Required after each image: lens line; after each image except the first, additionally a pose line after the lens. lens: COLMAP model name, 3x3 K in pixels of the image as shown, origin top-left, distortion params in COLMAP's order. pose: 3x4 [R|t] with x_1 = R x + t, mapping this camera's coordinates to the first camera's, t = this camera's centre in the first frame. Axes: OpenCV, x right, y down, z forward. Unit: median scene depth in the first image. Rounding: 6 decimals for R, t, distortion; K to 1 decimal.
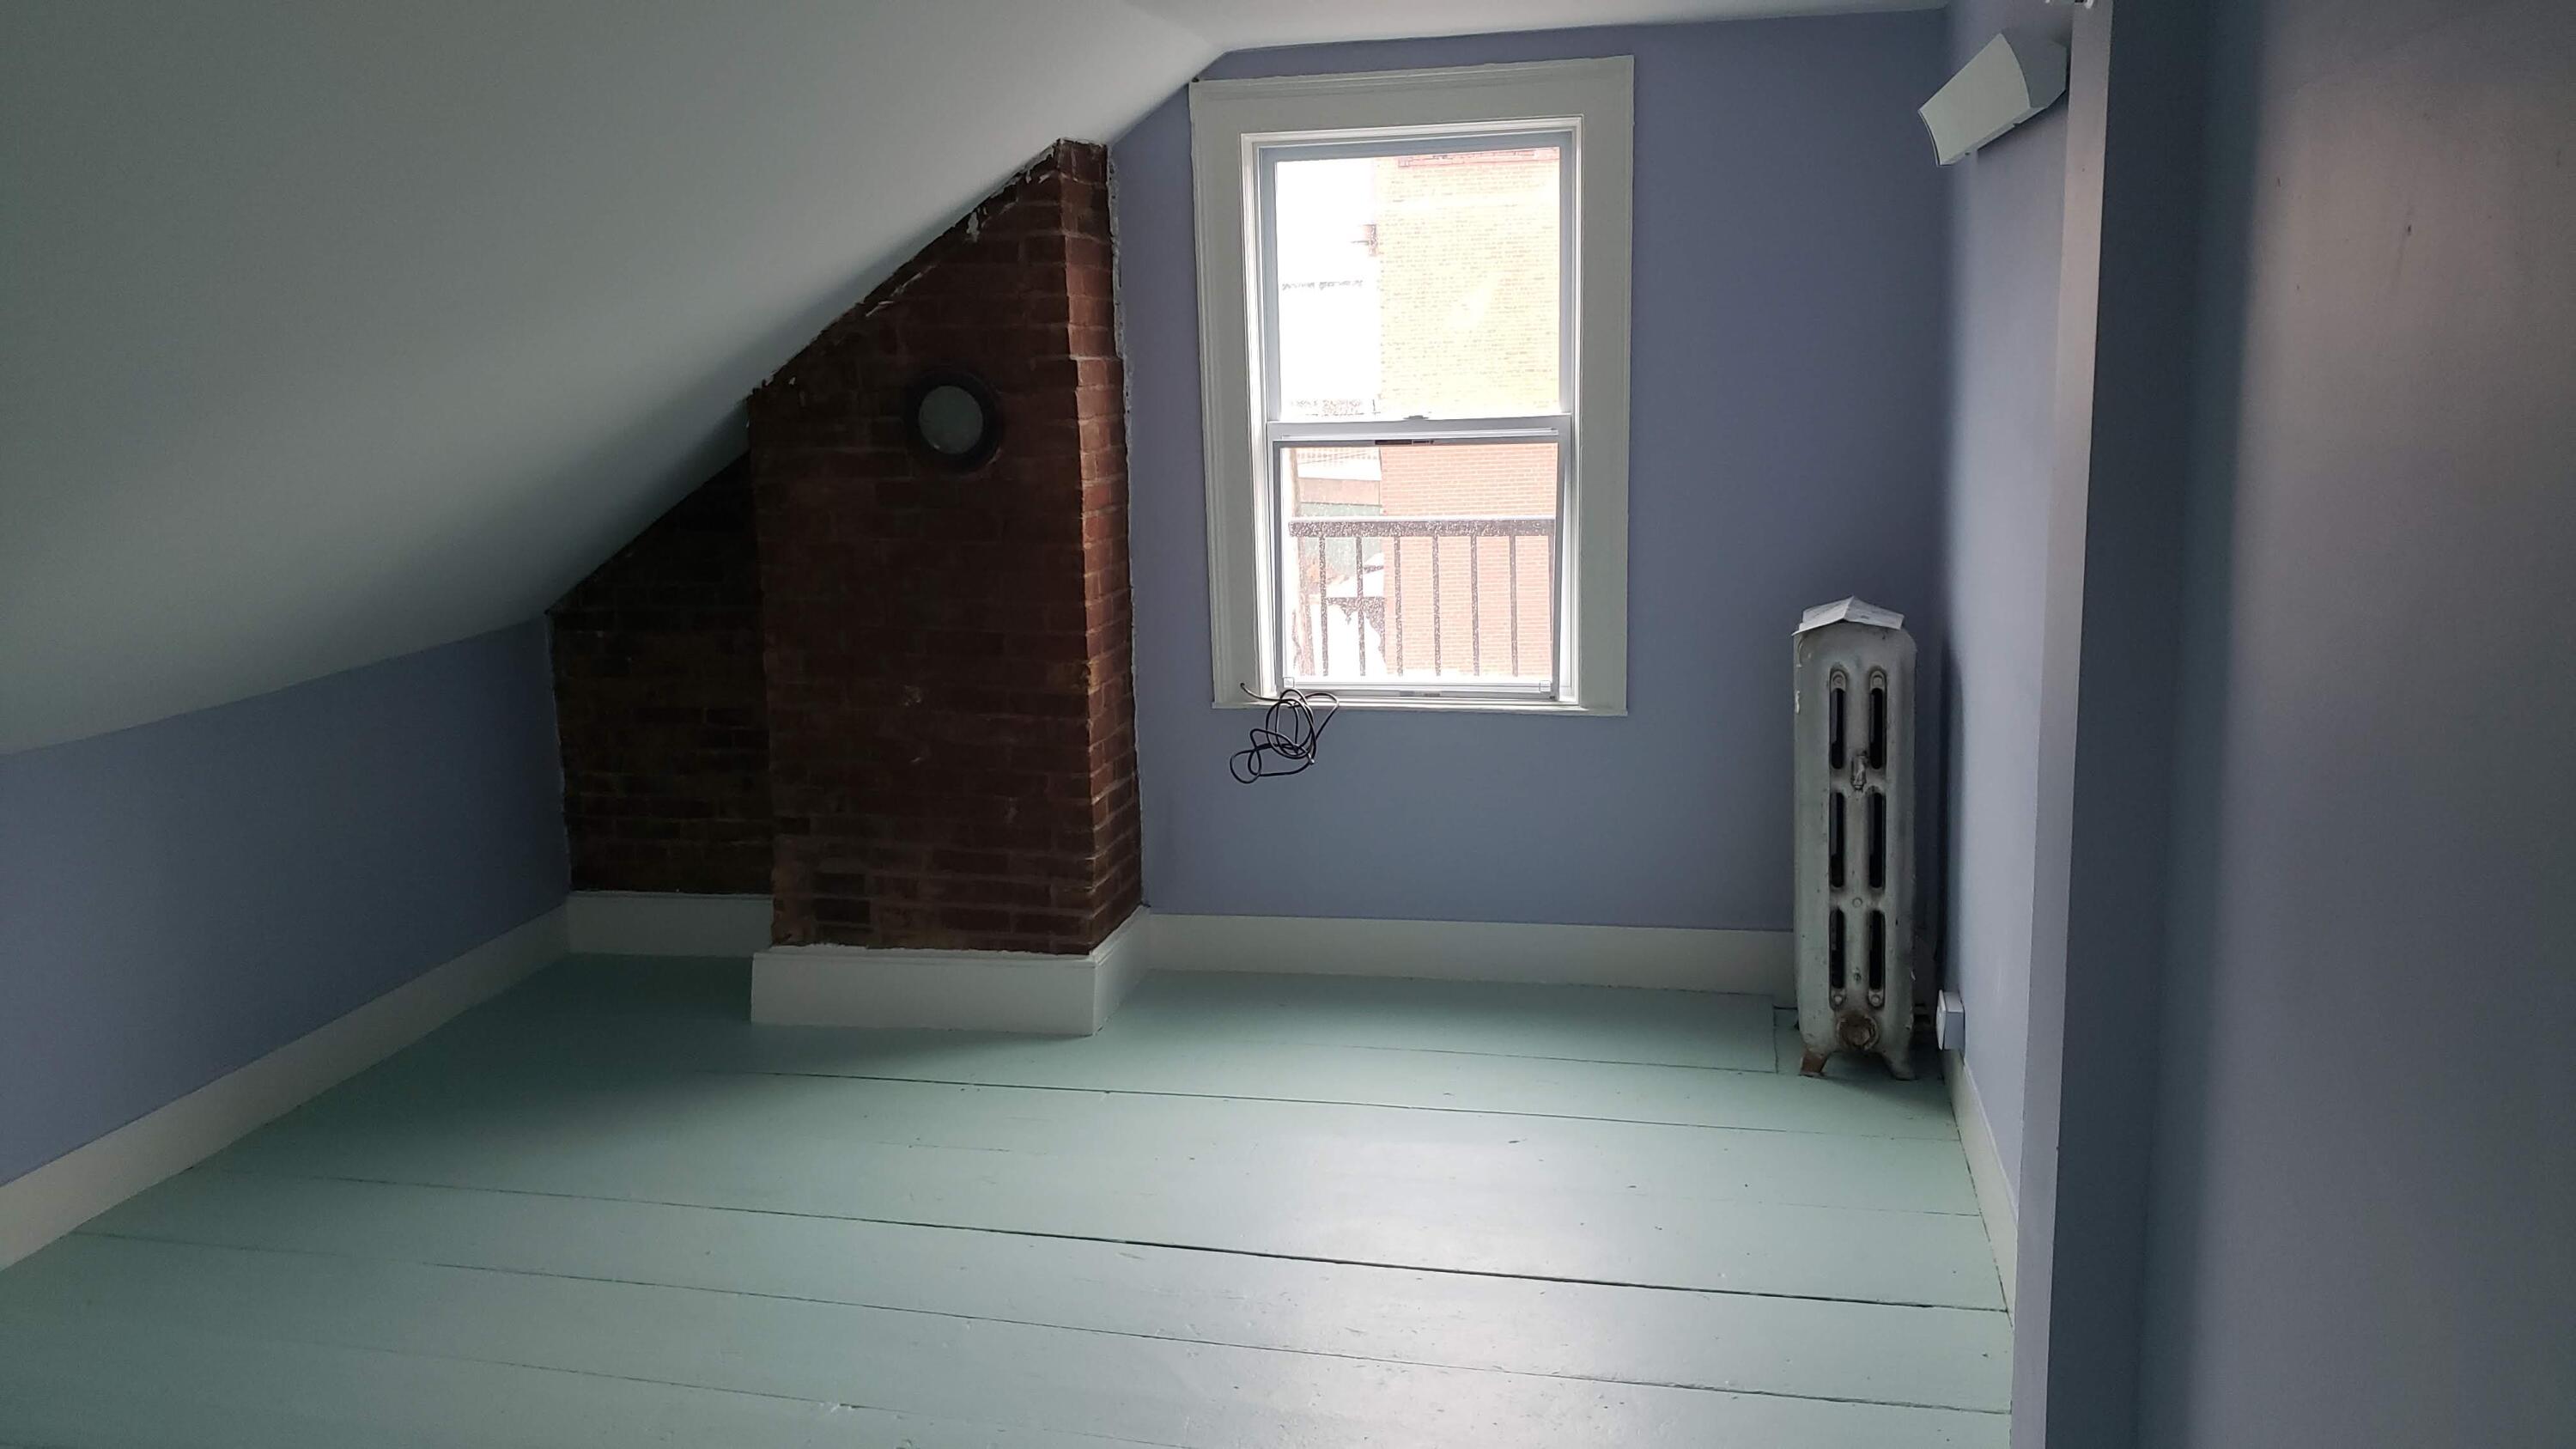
lens RADIAL K [[1938.9, 0, 1386.1], [0, 1938.9, 731.2], [0, 0, 1]] dist [0.074623, -0.258952]
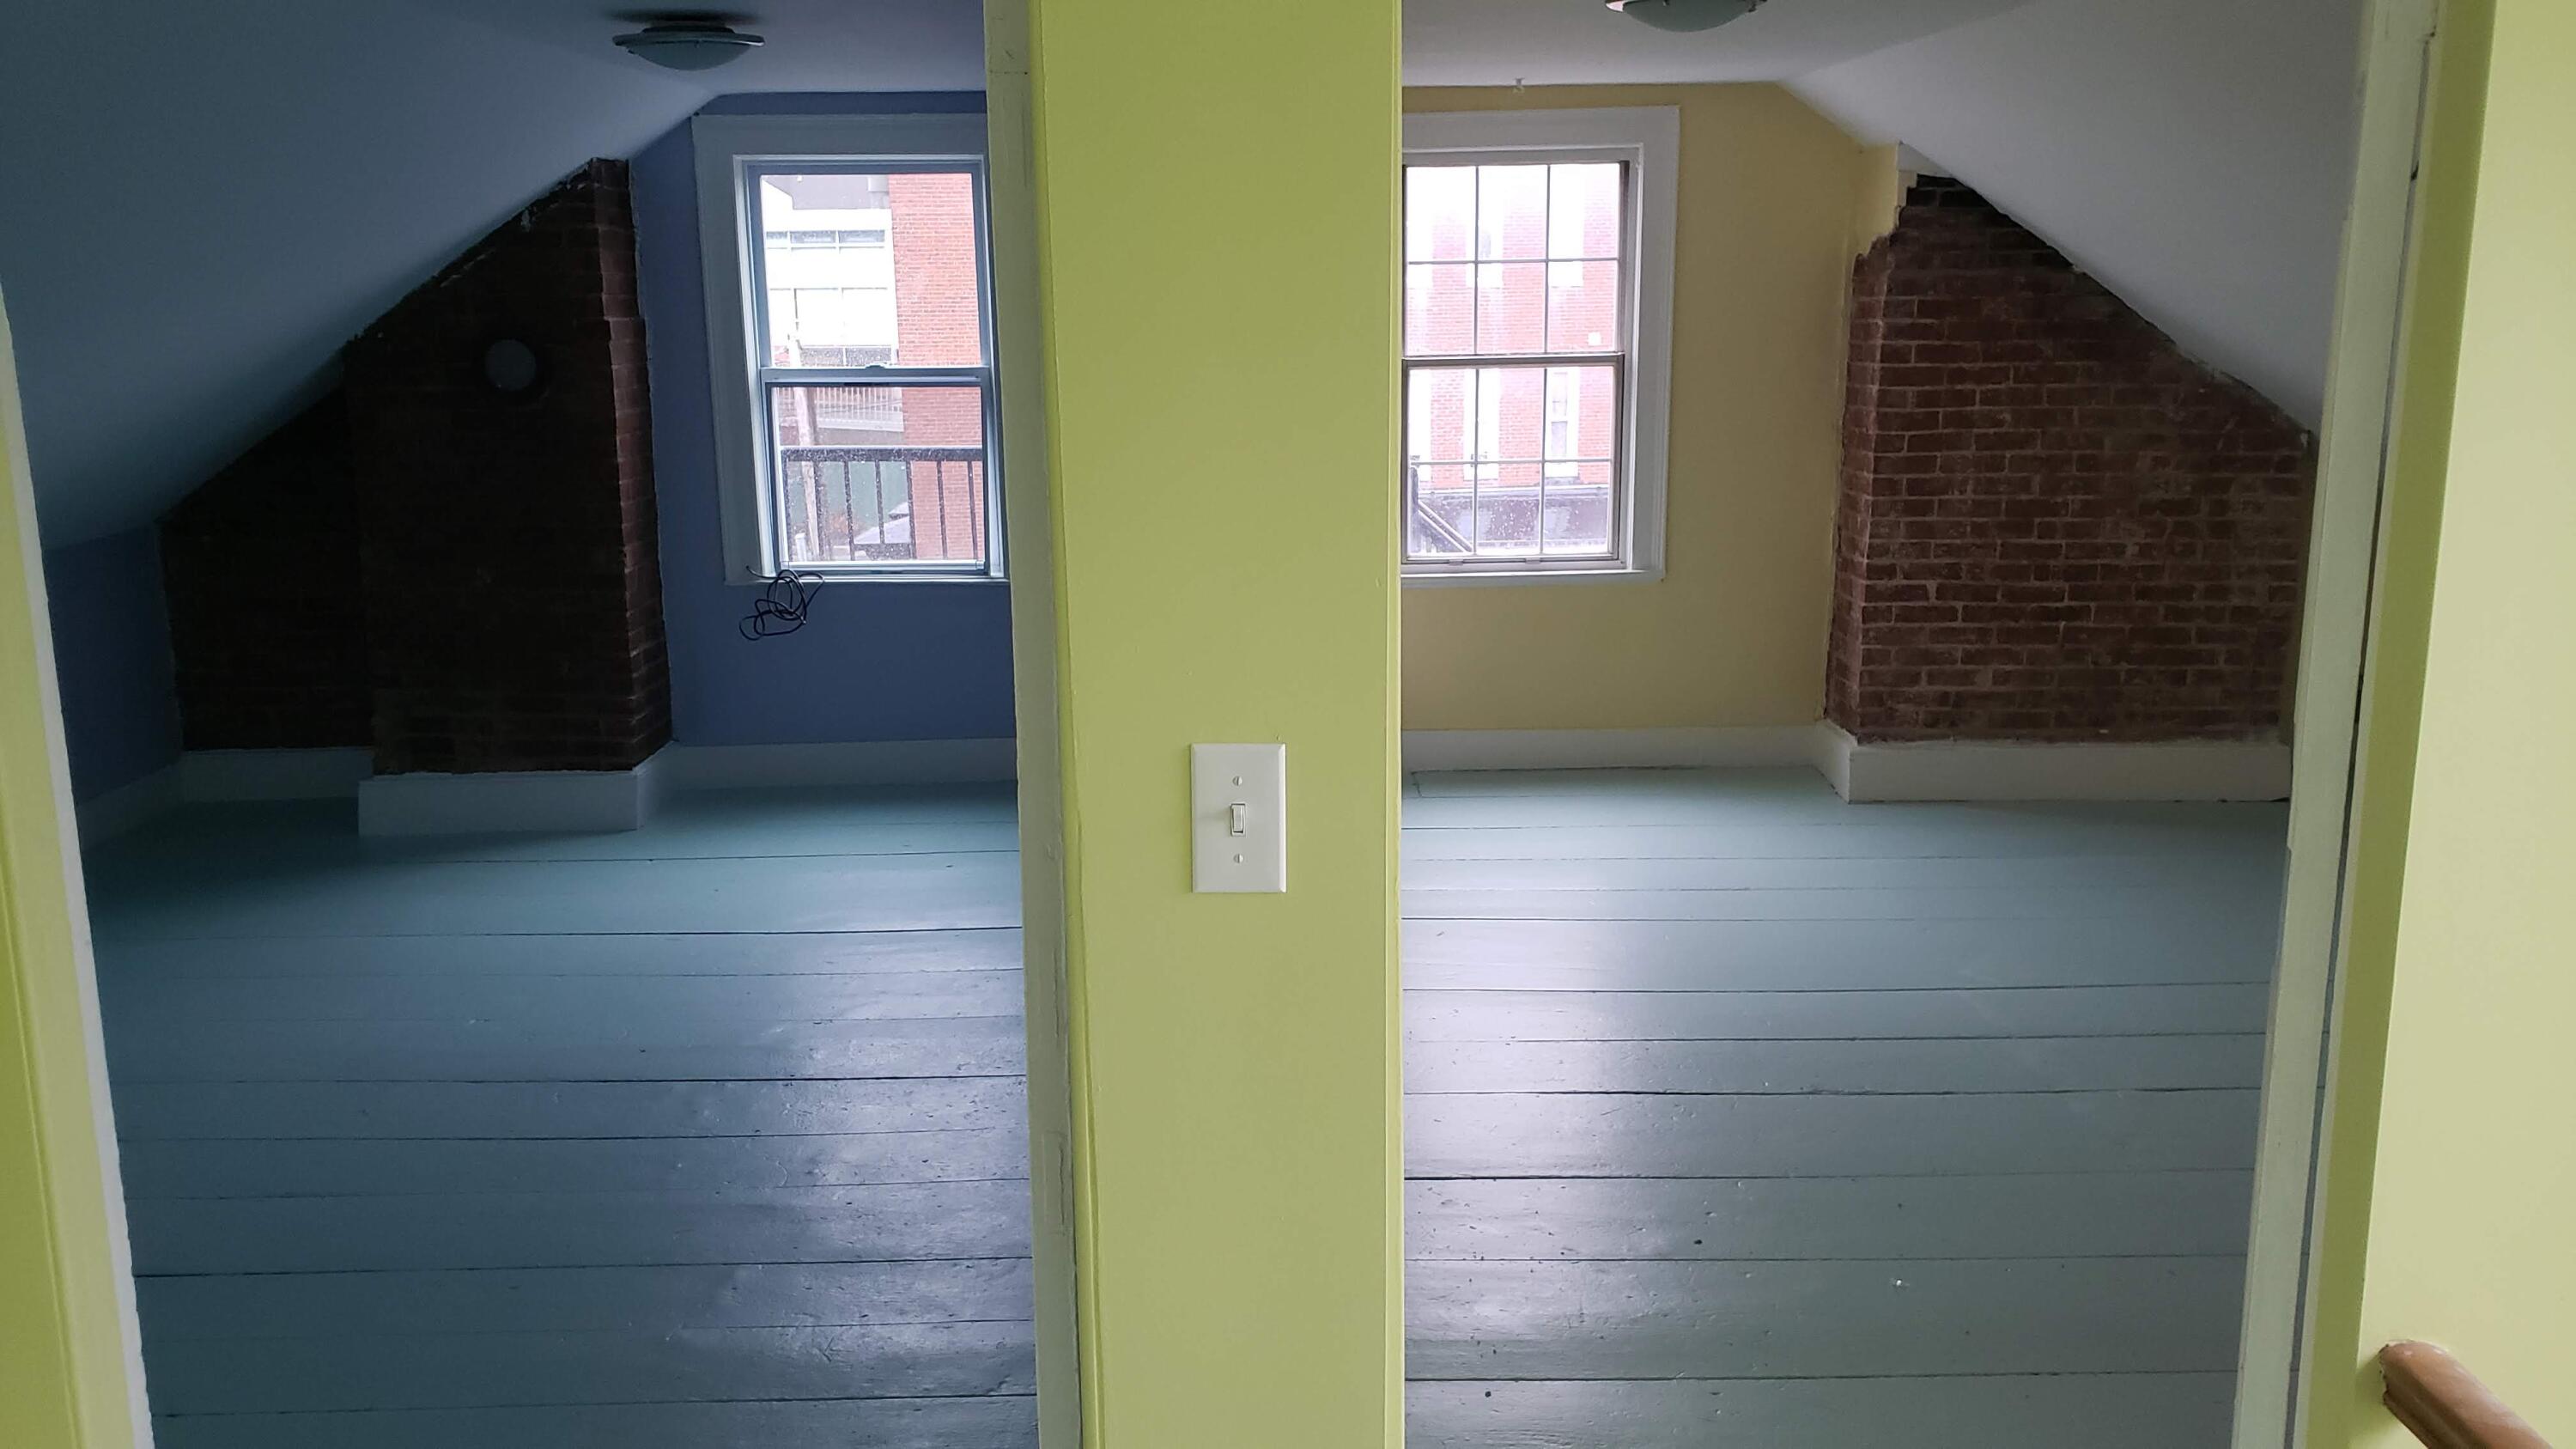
lens RADIAL K [[1938.9, 0, 1386.1], [0, 1938.9, 731.2], [0, 0, 1]] dist [0.074623, -0.258952]
pose [[0.972821, -0.029995, 0.229609, 0.043219], [0.024892, 0.999375, 0.025089, 0.068270], [-0.230218, -0.018692, 0.972960, -0.413309]]
